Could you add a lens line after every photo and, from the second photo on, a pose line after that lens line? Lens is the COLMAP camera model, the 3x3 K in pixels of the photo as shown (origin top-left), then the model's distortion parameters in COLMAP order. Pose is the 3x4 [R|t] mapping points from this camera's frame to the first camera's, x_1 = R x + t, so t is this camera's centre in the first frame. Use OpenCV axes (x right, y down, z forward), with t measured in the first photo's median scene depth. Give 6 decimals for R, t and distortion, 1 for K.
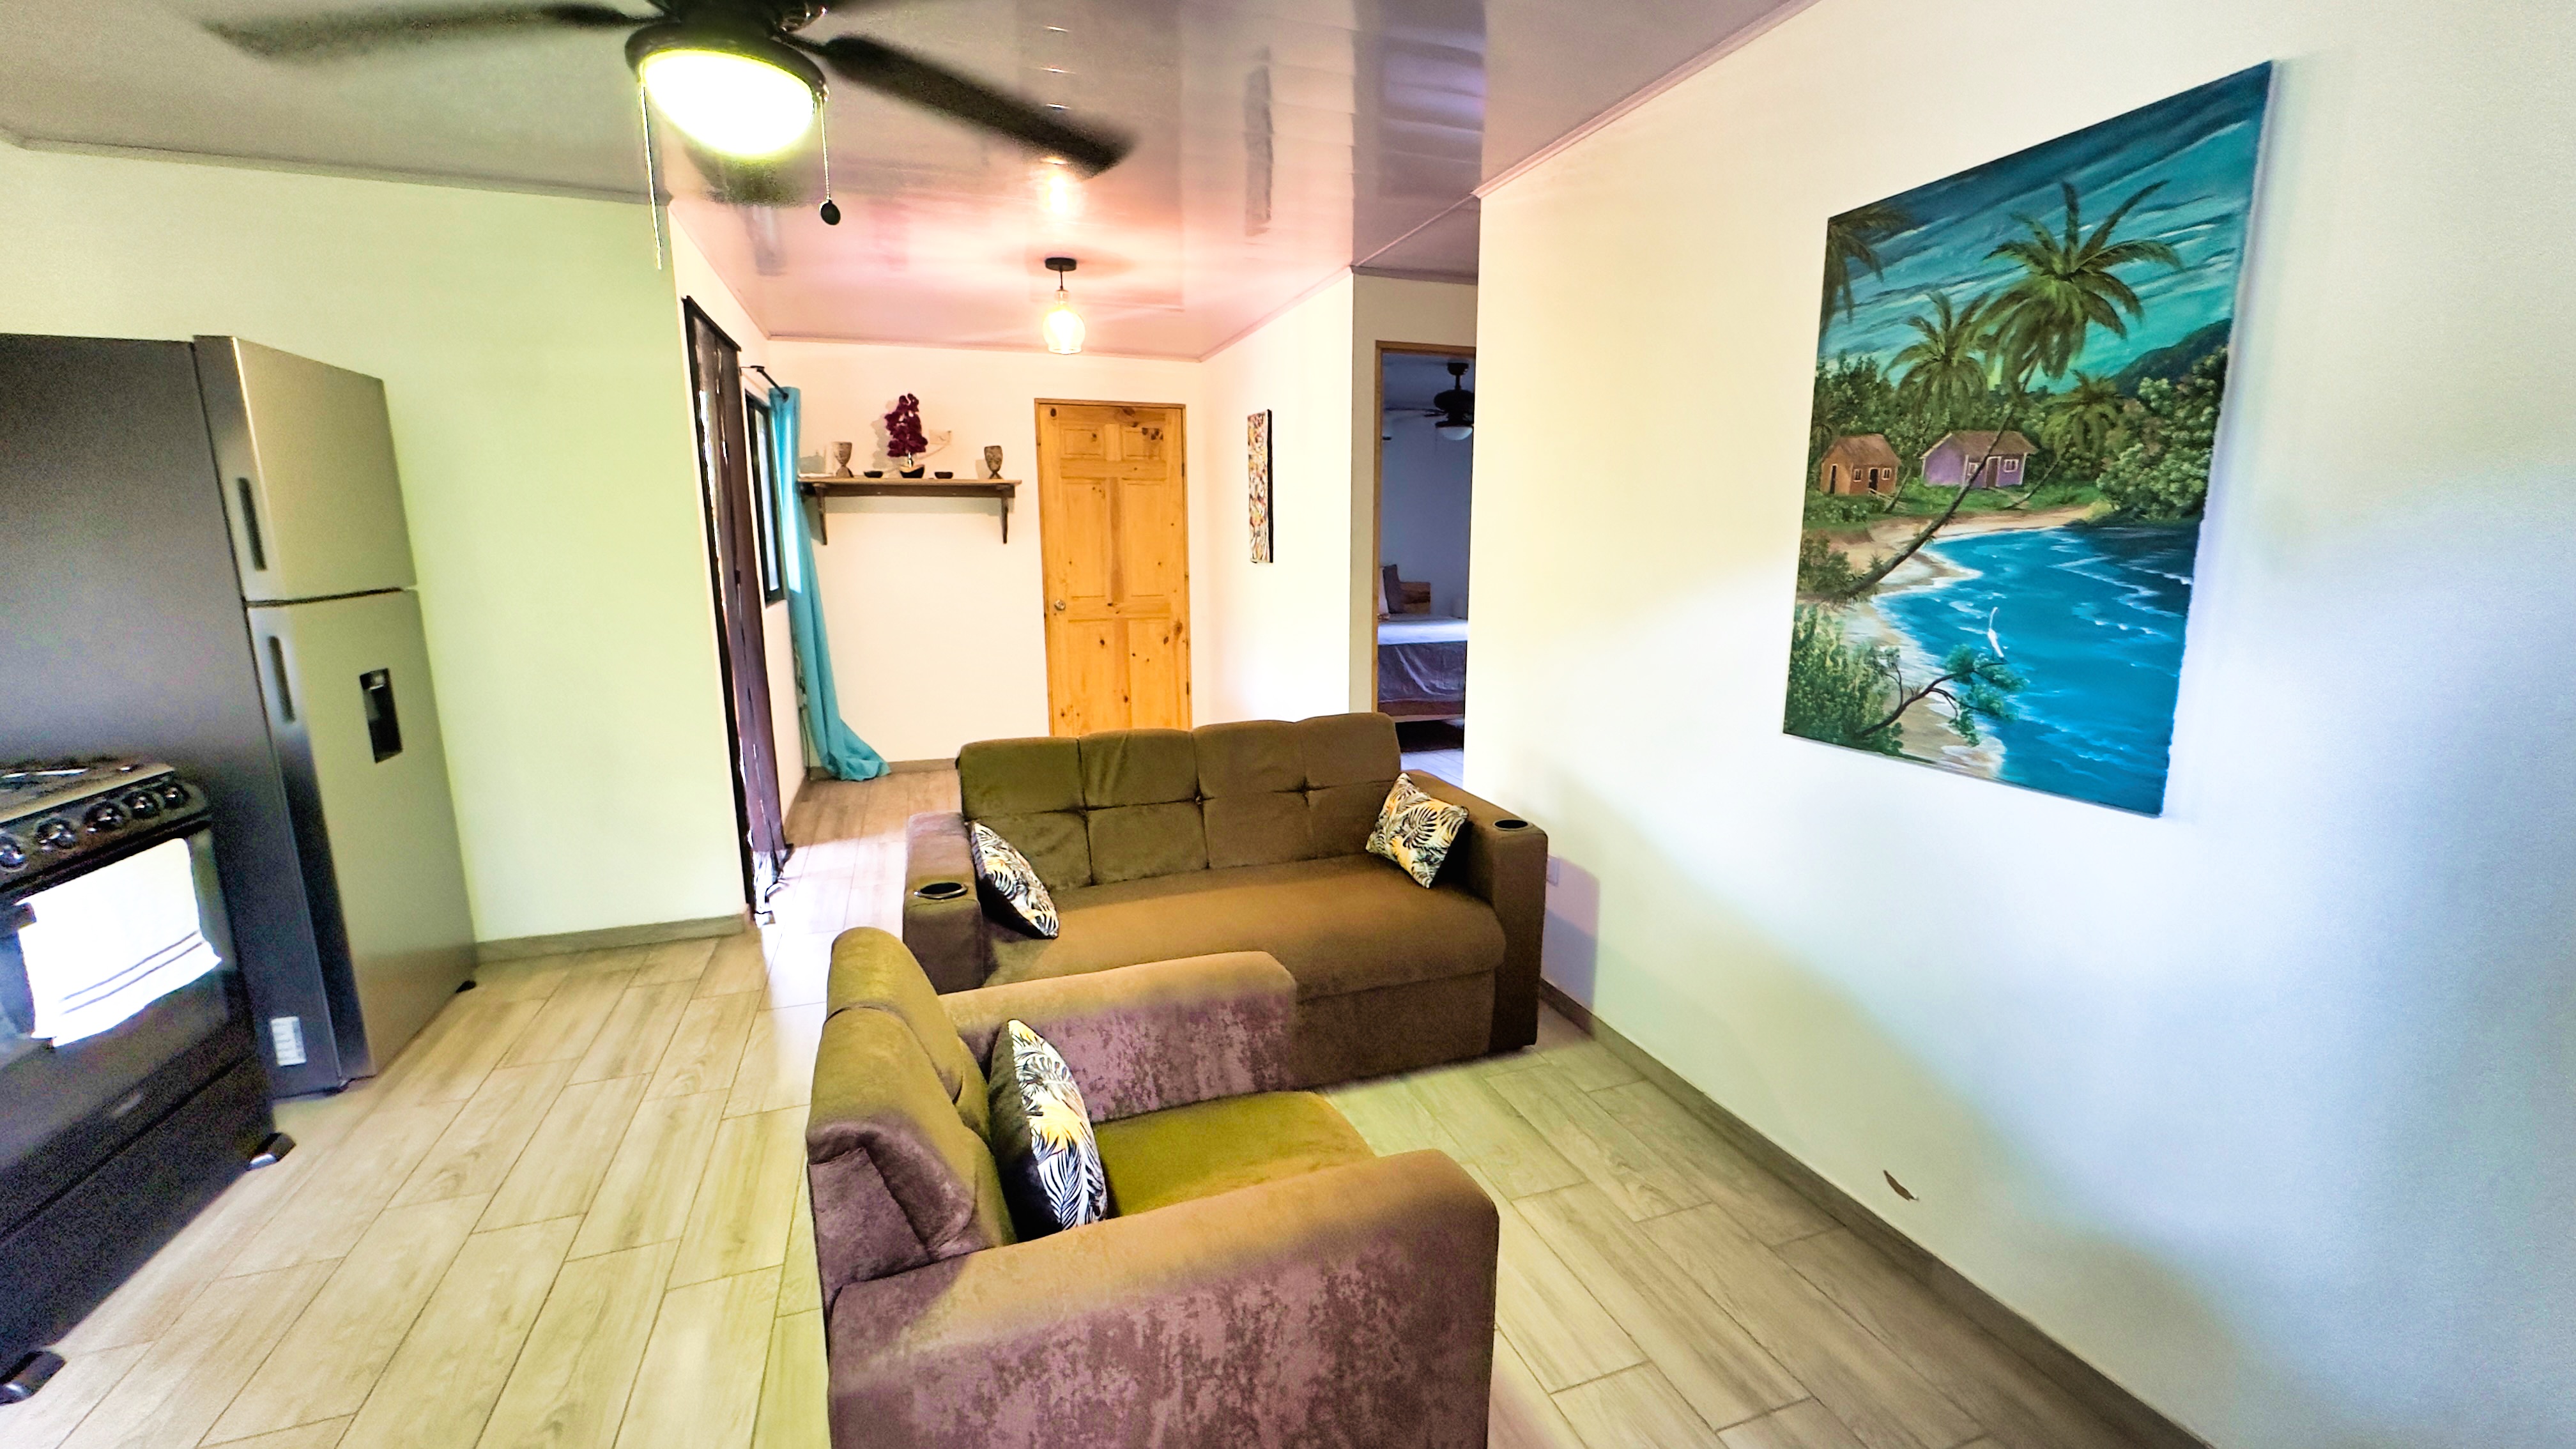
lens RADIAL K [[1030.1, 0, 1298.0], [0, 1030.1, 722.7], [0, 0, 1]] dist [-0.003643, 0.000716]
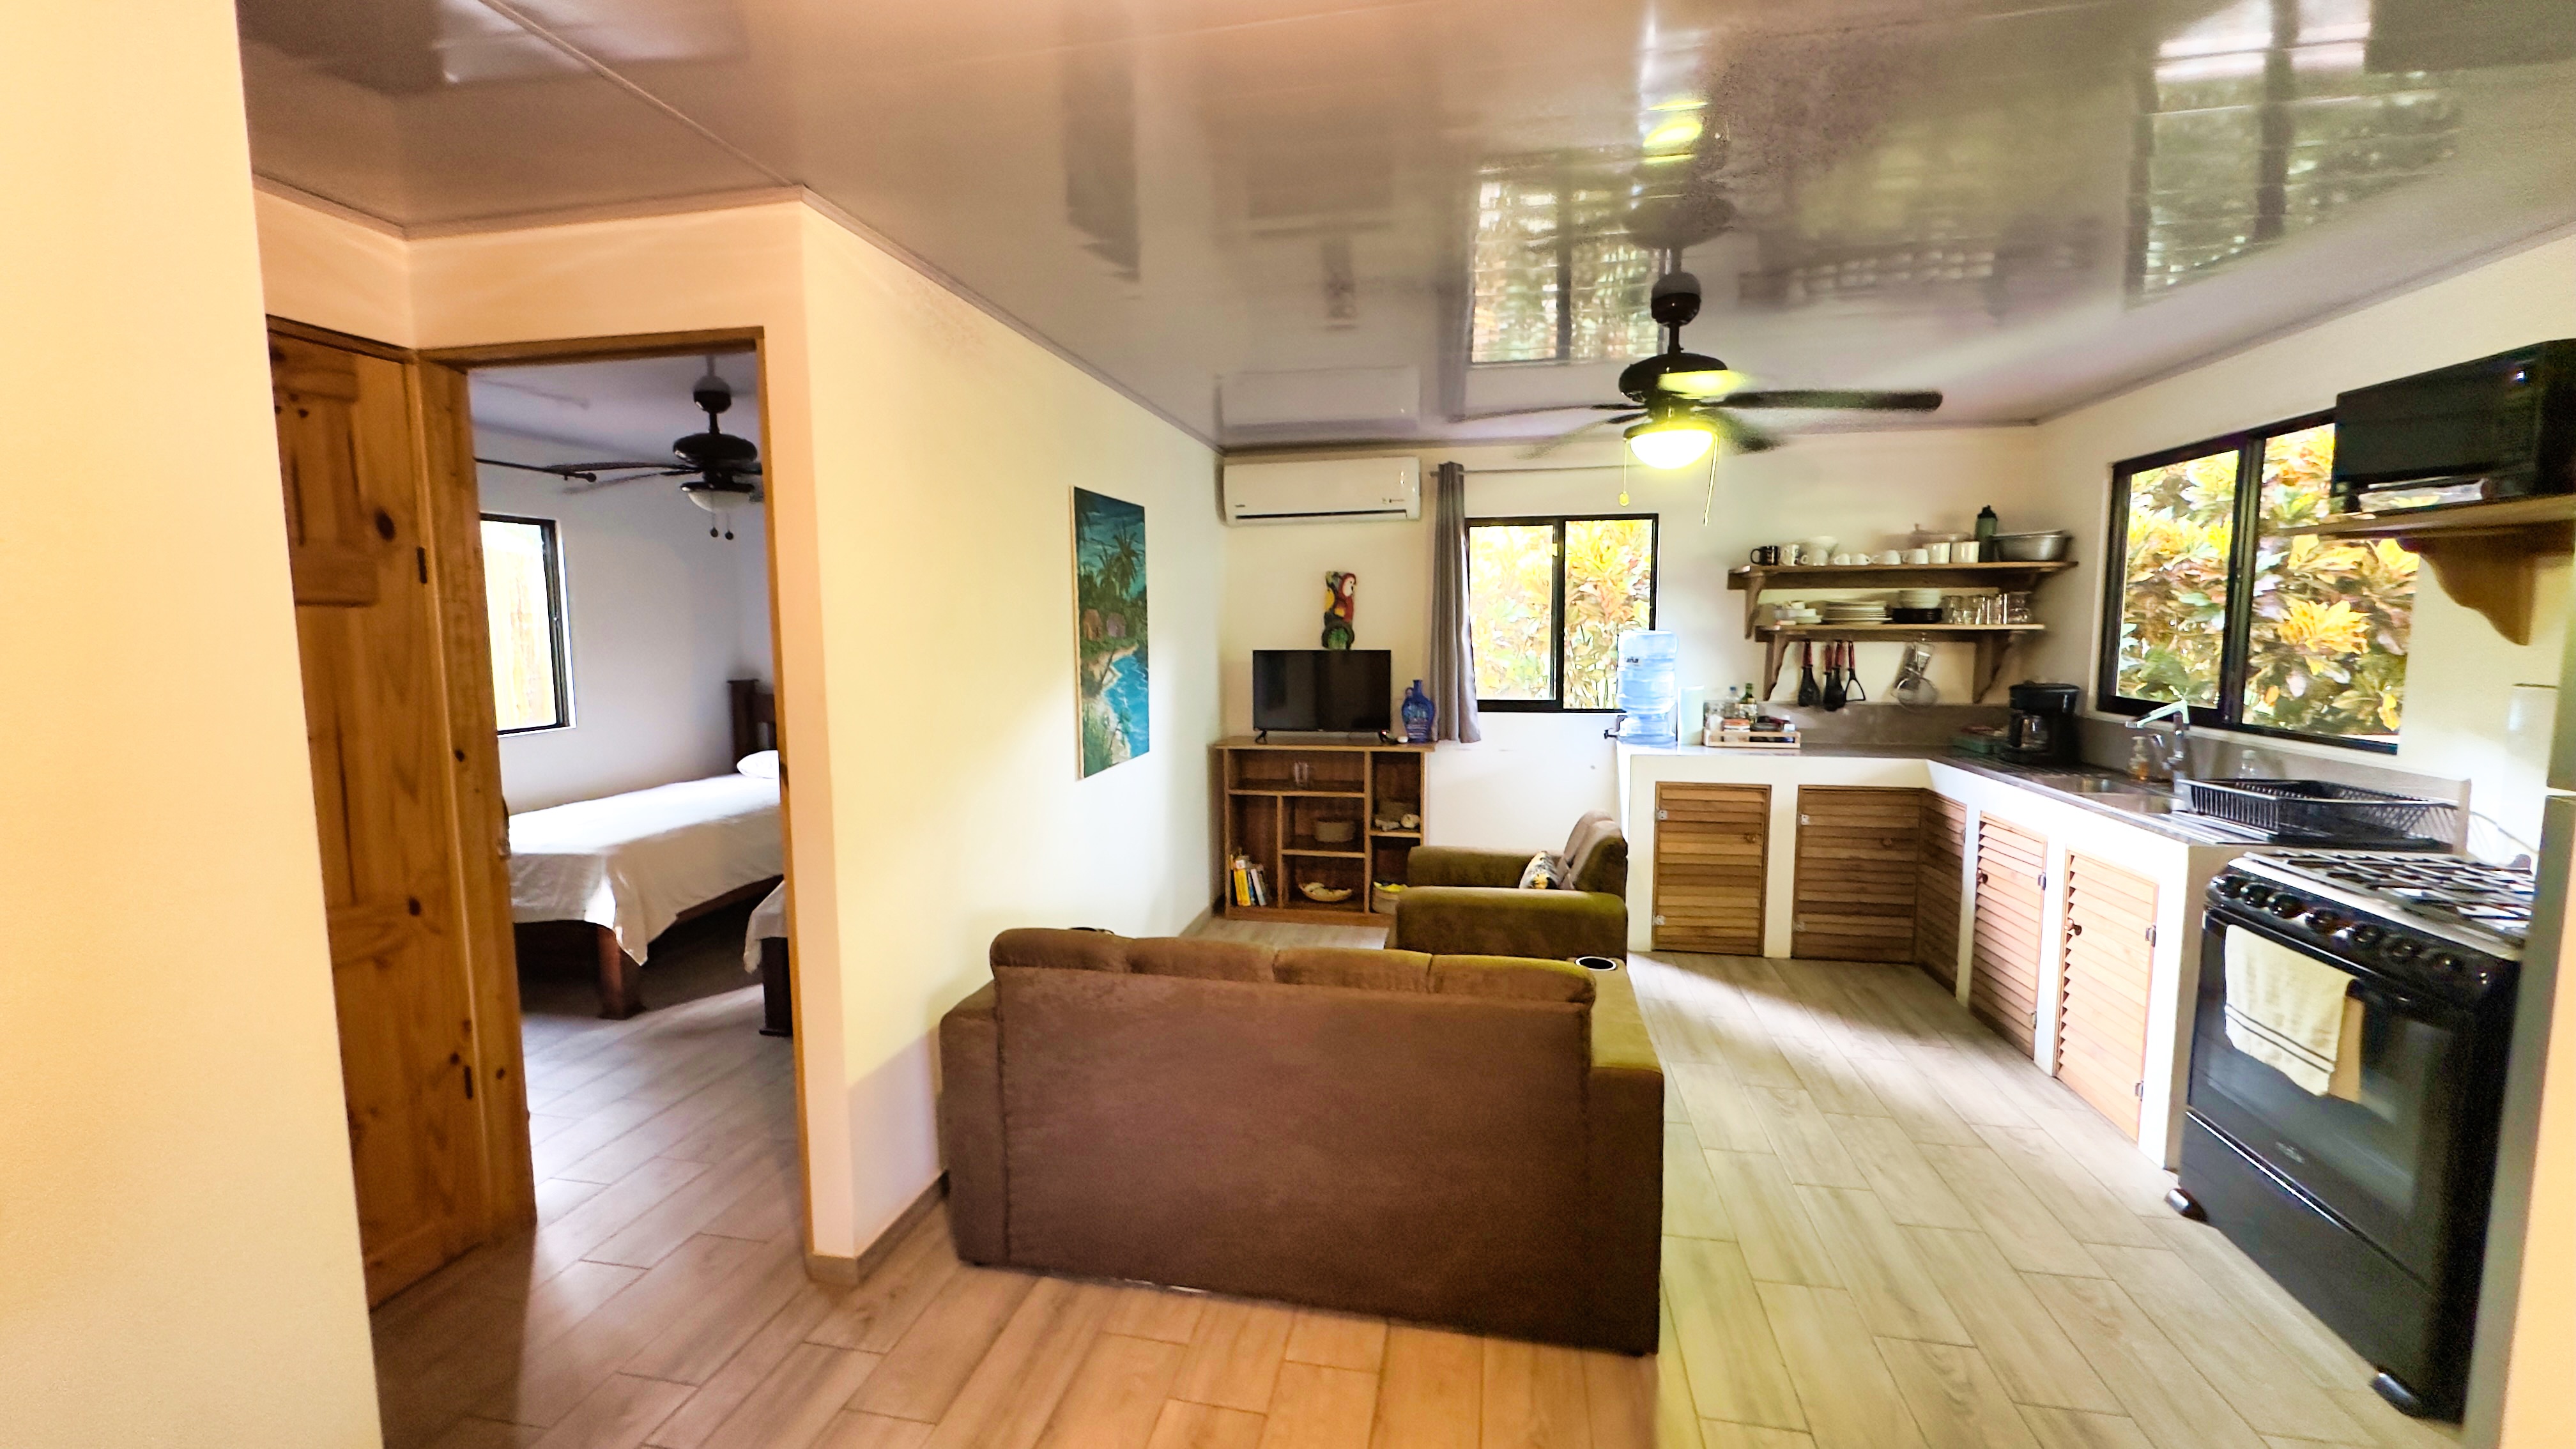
lens RADIAL K [[1030.1, 0, 1286.4], [0, 1030.1, 724.0], [0, 0, 1]] dist [-0.003643, 0.000716]
pose [[-0.851133, -0.043919, 0.523110, -0.797158], [0.105866, 0.961660, 0.252988, -0.543081], [-0.514165, 0.270706, -0.813850, 2.534152]]
